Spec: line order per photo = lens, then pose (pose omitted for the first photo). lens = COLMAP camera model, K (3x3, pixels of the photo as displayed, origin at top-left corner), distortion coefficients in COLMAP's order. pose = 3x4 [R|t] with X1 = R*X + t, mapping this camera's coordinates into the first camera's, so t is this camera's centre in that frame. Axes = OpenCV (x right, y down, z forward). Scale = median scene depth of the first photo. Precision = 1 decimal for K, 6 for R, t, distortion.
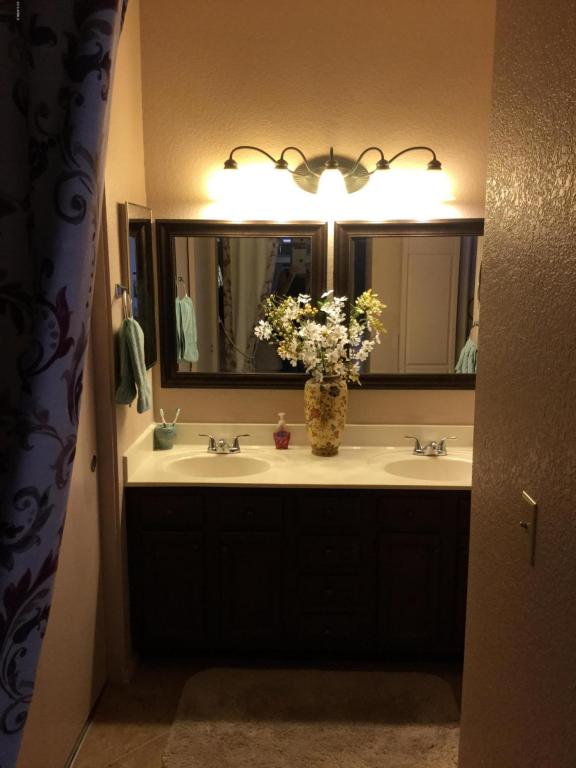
lens RADIAL K [[699.0, 0, 259.2], [0, 699.0, 379.0], [0, 0, 1]] dist [0.047245, 0.000000]
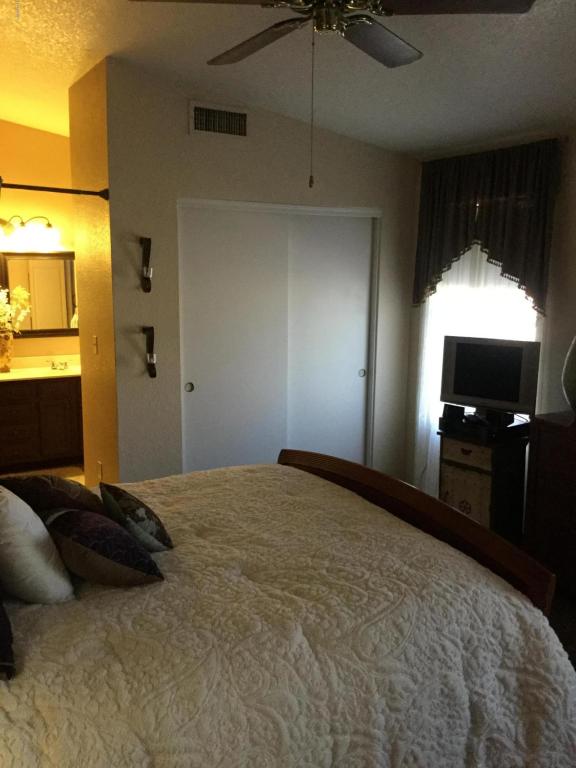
lens RADIAL K [[699.0, 0, 288.7], [0, 699.0, 380.7], [0, 0, 1]] dist [0.047245, 0.000000]
pose [[0.834691, -0.076892, 0.545324, -0.308538], [0.092165, 0.995744, -0.000668, 0.205521], [-0.542951, 0.050818, 0.838225, -1.038126]]
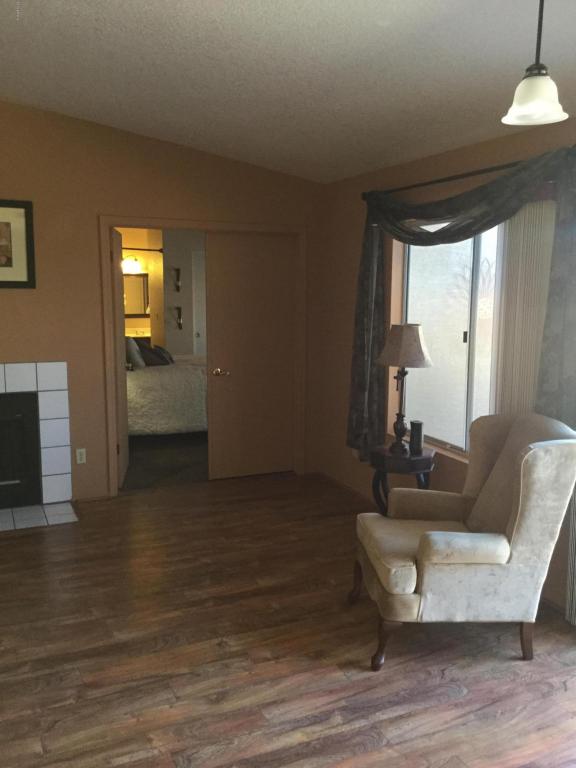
lens RADIAL K [[680.6, 0, 285.7], [0, 680.6, 388.0], [0, 0, 1]] dist [0.005711, 0.001398]
pose [[0.884372, -0.064171, 0.462350, -0.786503], [0.078799, 0.996814, -0.012374, 0.507623], [-0.460083, 0.047376, 0.886611, -2.634075]]
